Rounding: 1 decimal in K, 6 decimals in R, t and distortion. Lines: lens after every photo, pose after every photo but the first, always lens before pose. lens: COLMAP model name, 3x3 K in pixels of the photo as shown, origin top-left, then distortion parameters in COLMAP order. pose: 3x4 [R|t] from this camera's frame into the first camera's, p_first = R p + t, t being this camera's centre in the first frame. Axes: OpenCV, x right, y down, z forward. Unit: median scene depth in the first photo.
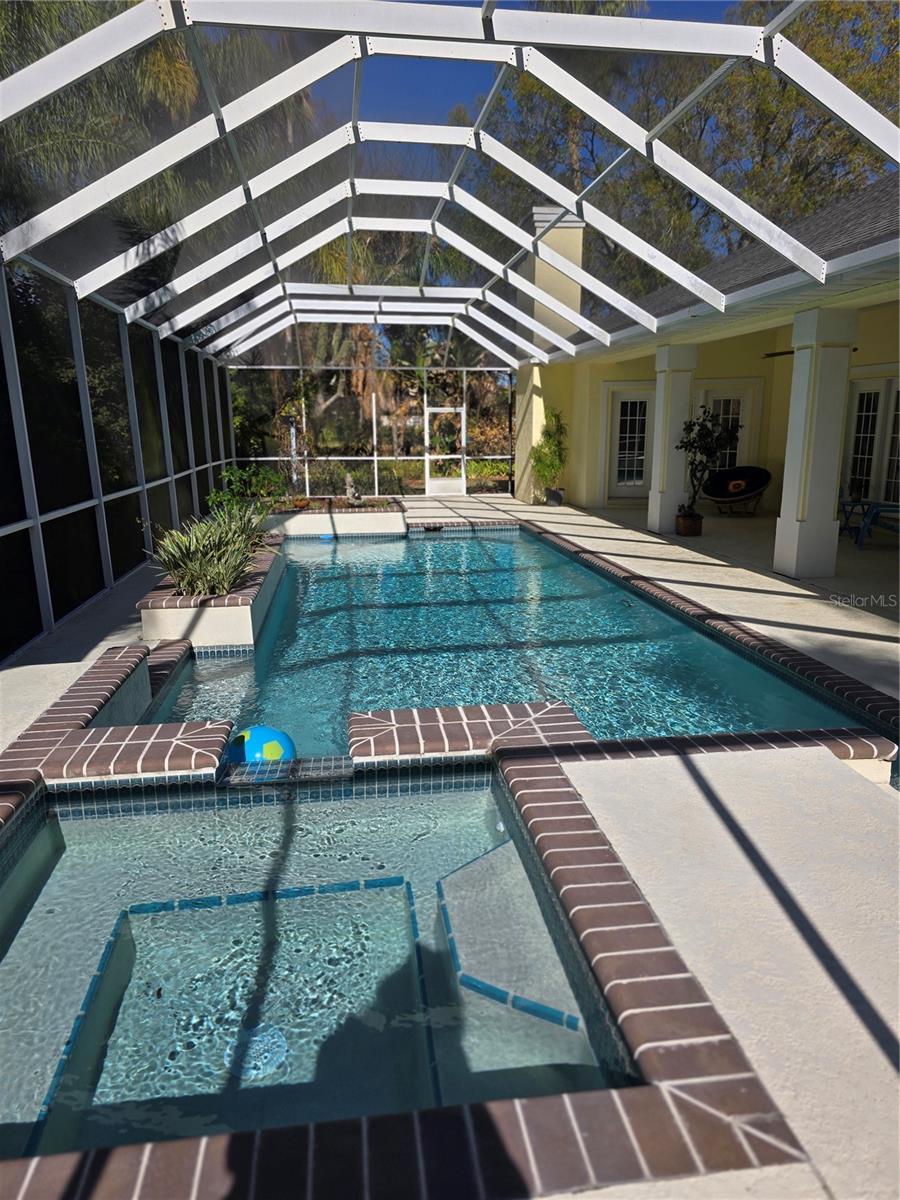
lens RADIAL K [[799.5, 0, 434.5], [0, 799.5, 603.3], [0, 0, 1]] dist [0.073783, -0.074412]
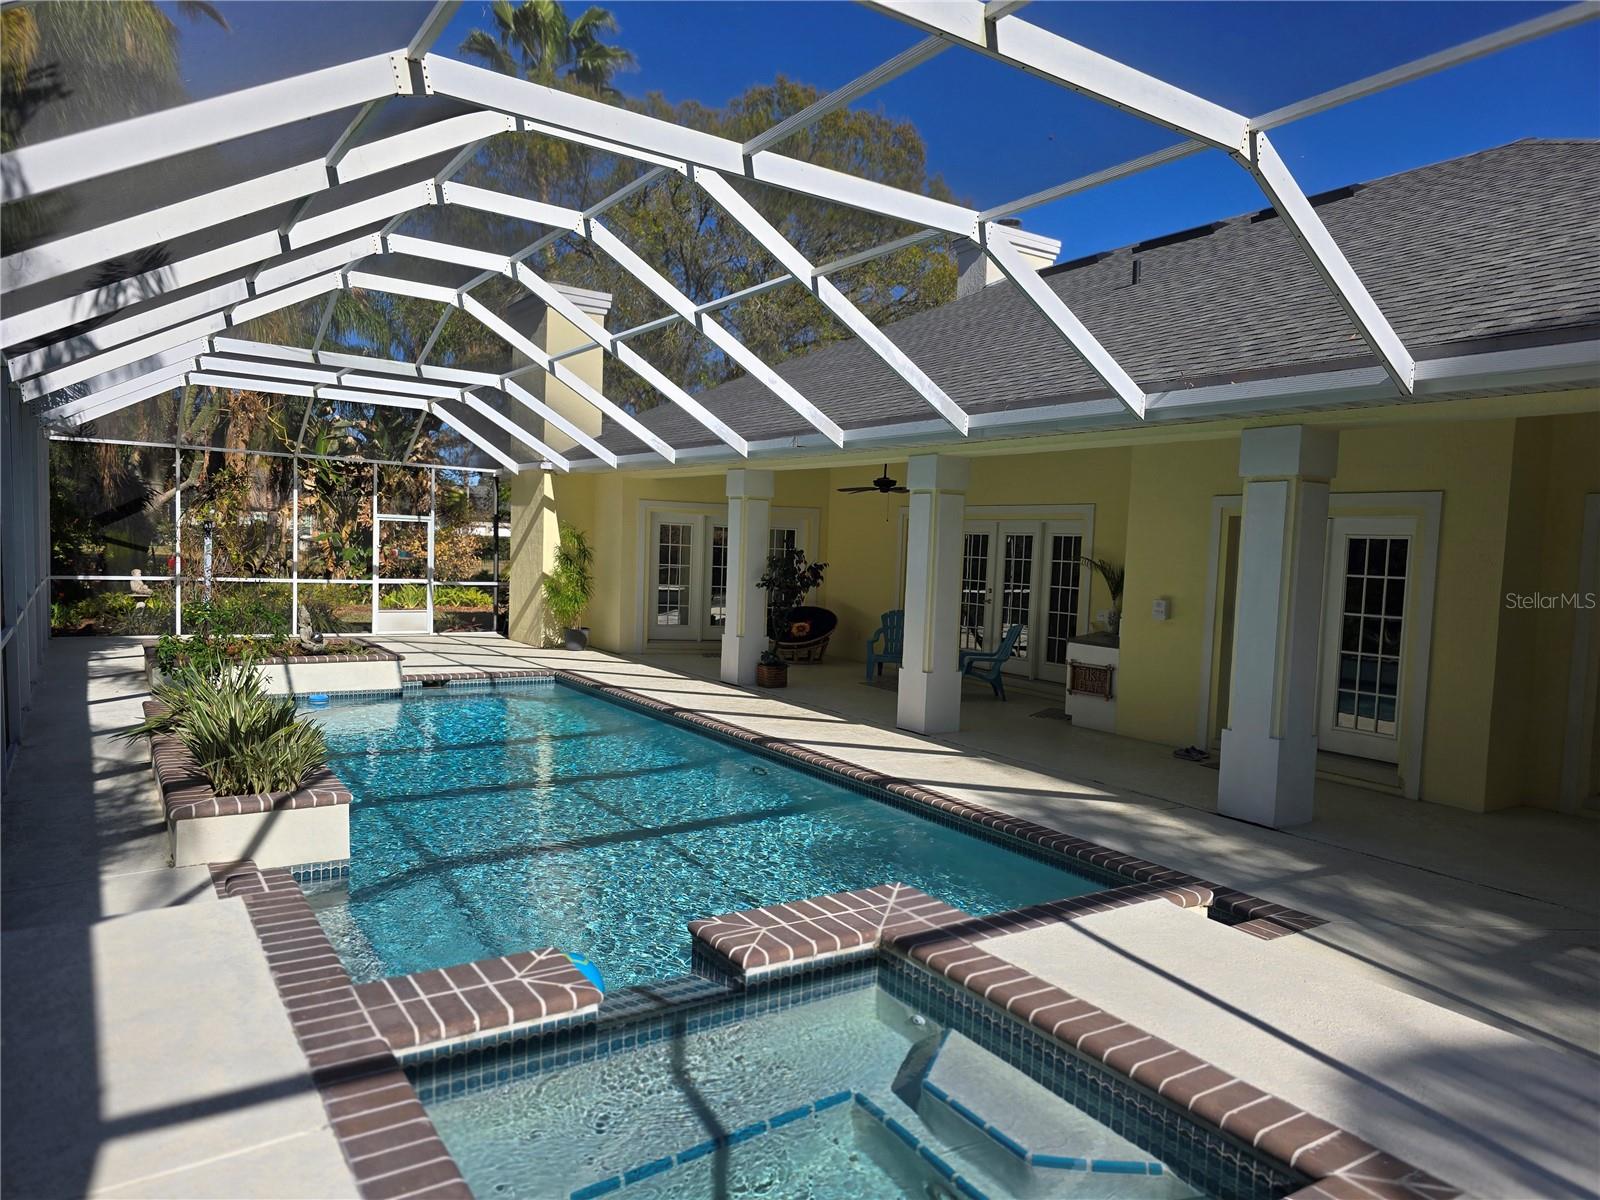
lens RADIAL K [[1060.1, 0, 818.0], [0, 1060.1, 622.2], [0, 0, 1]] dist [0.070199, -0.063710]
pose [[0.899159, 0.010080, 0.437506, -0.202908], [0.051585, 0.990324, -0.128832, -0.008829], [-0.434572, 0.138409, 0.889938, -0.035946]]
